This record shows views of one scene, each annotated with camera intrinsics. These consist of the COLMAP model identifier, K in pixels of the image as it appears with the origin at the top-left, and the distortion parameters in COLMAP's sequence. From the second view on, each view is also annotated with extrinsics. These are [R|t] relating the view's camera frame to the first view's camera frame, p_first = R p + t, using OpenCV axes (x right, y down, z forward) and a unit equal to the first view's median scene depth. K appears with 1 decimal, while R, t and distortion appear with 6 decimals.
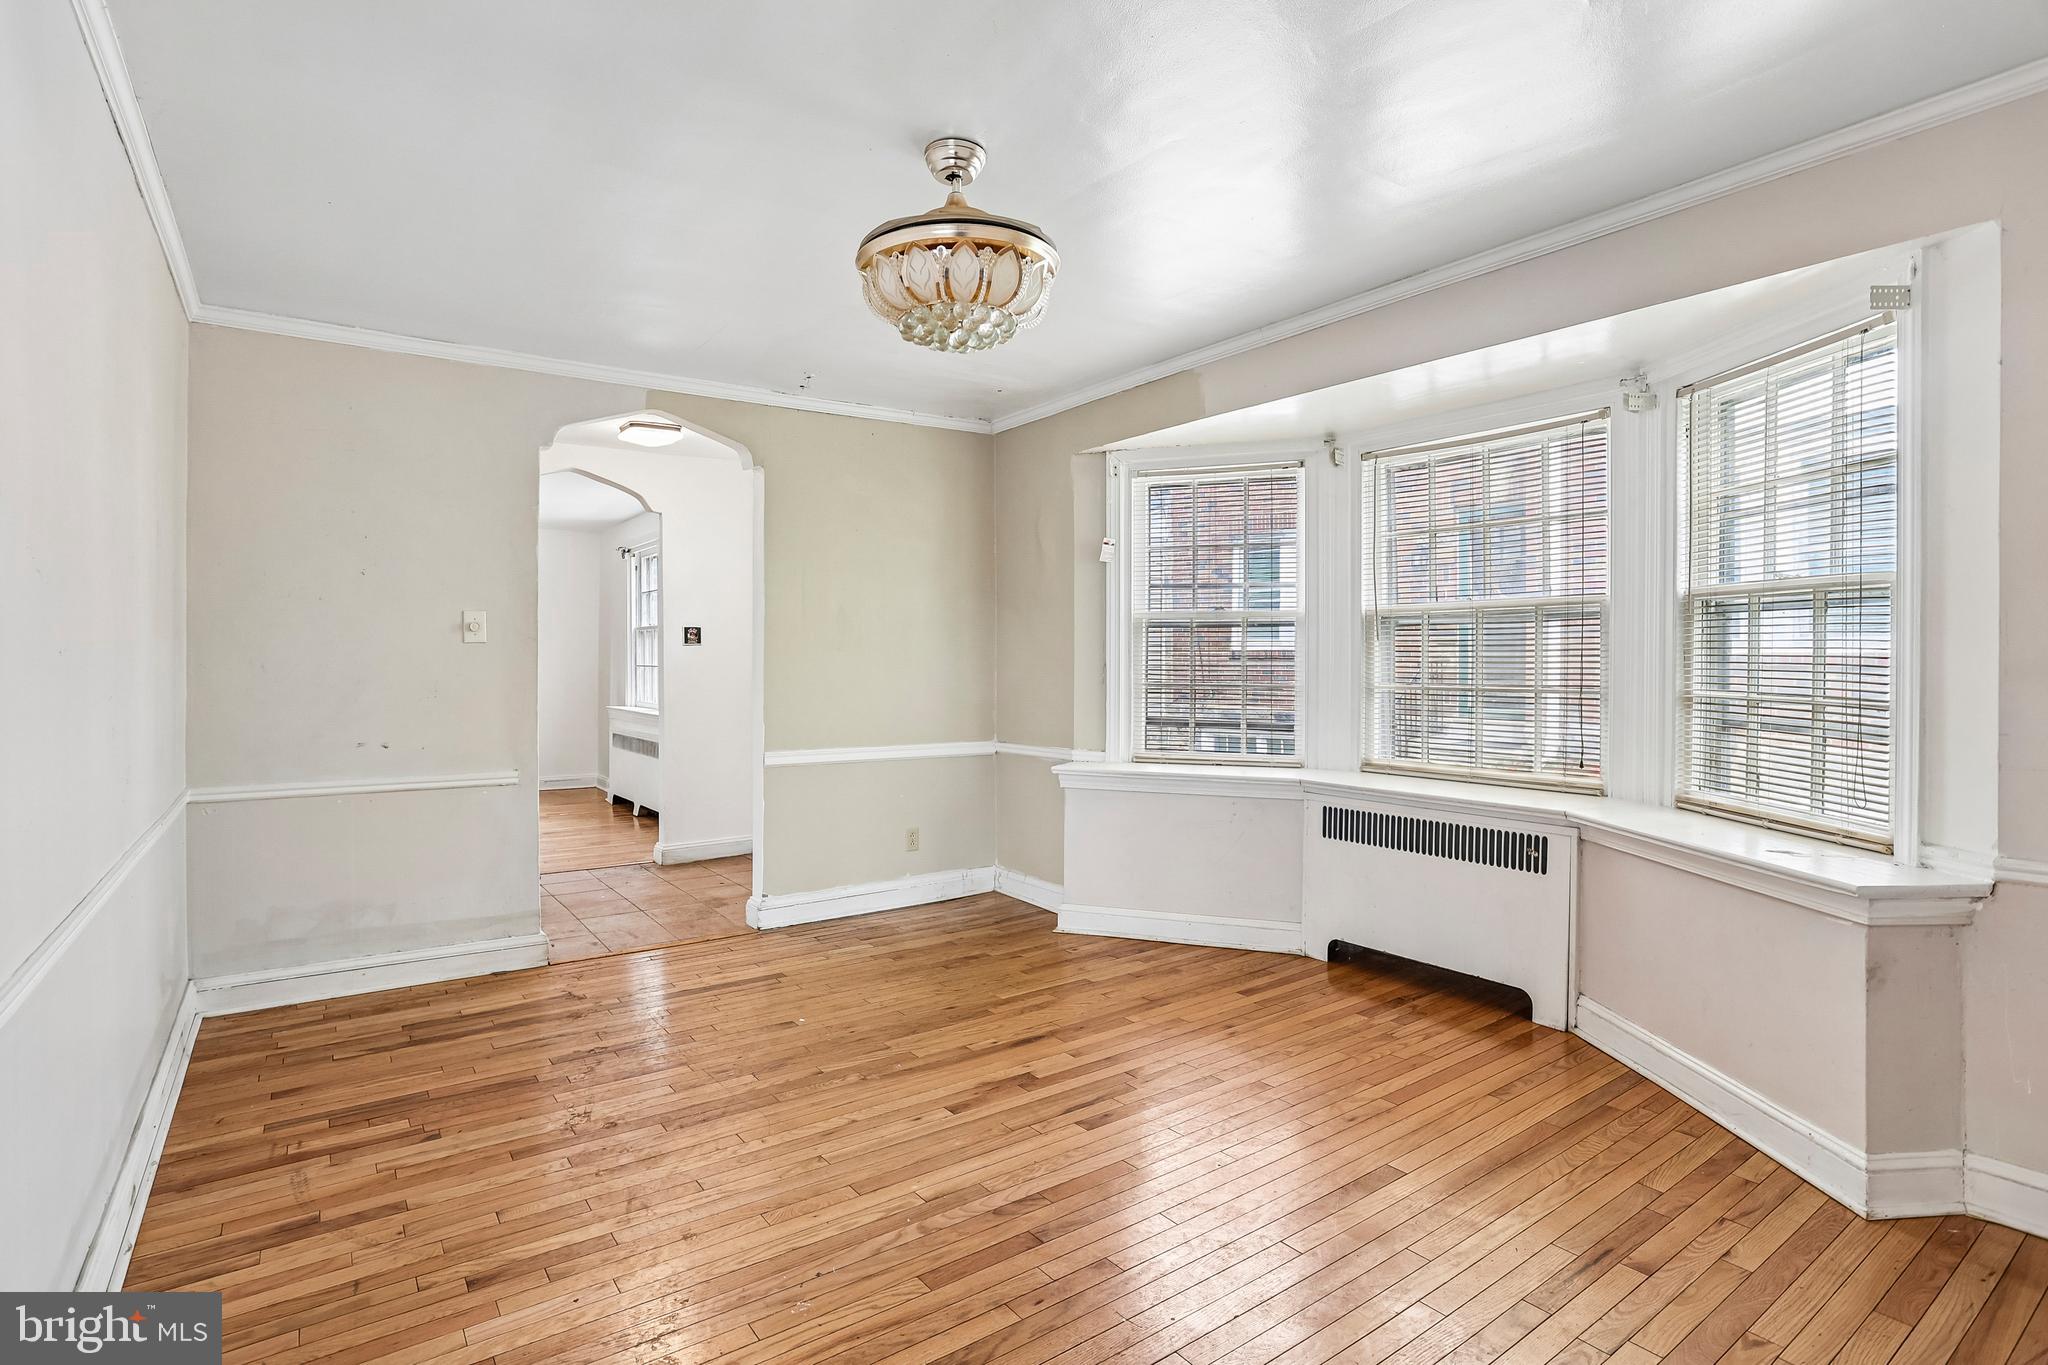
lens RADIAL K [[998.6, 0, 1021.7], [0, 998.6, 670.1], [0, 0, 1]] dist [-0.072337, 0.043799]
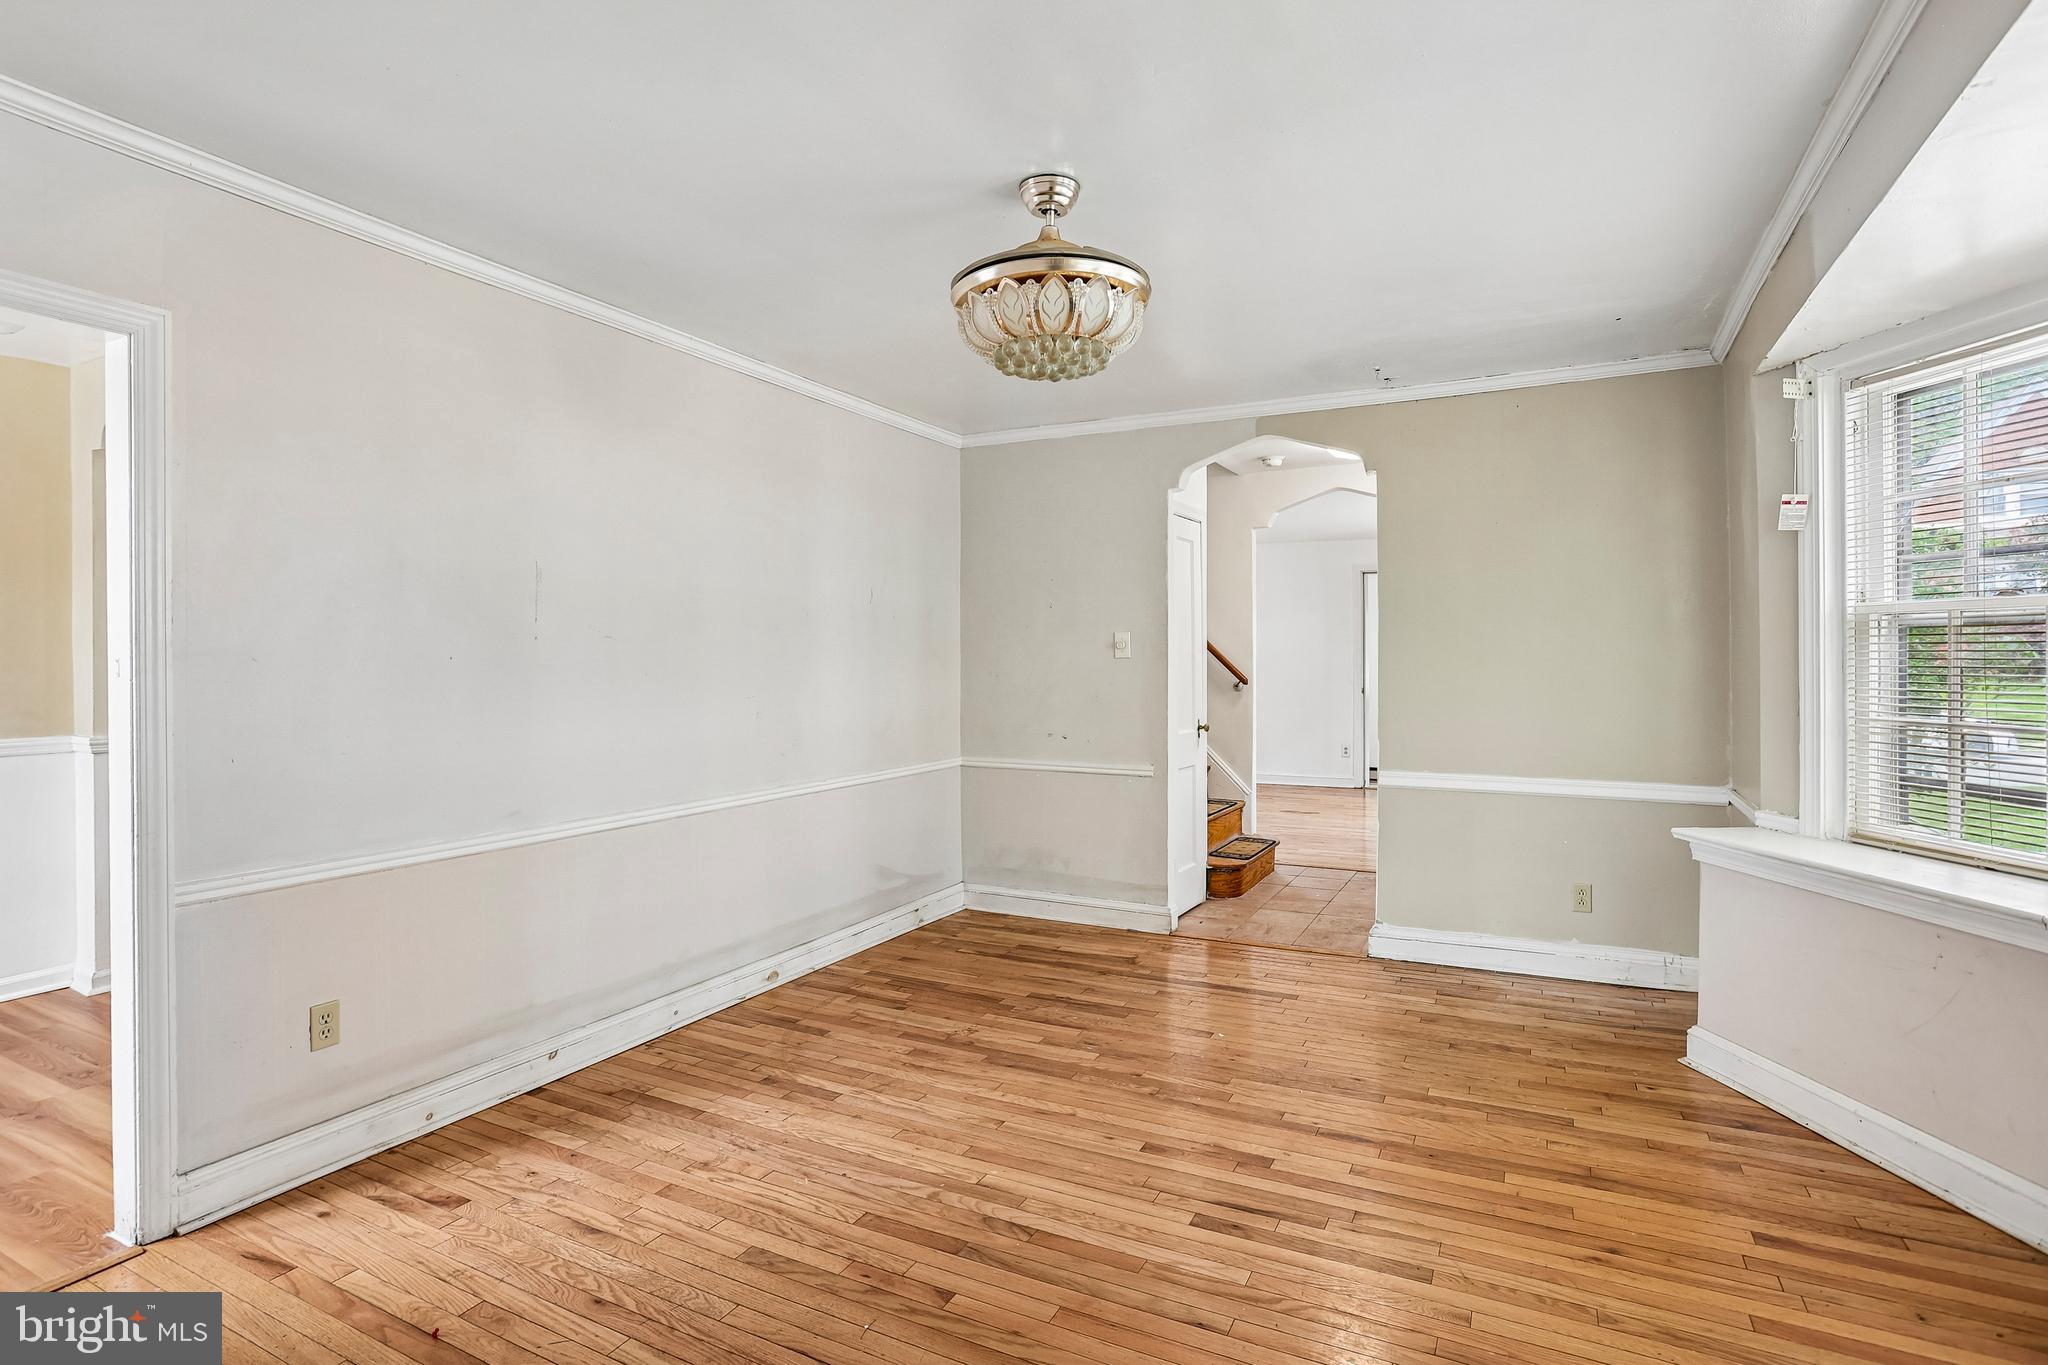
lens RADIAL K [[1020.4, 0, 1030.2], [0, 1020.4, 663.7], [0, 0, 1]] dist [-0.056004, 0.031891]
pose [[0.462774, 0.000949, -0.886476, 0.619733], [-0.005979, 0.999980, -0.002051, -0.020709], [0.886456, 0.006250, 0.462770, 0.361271]]
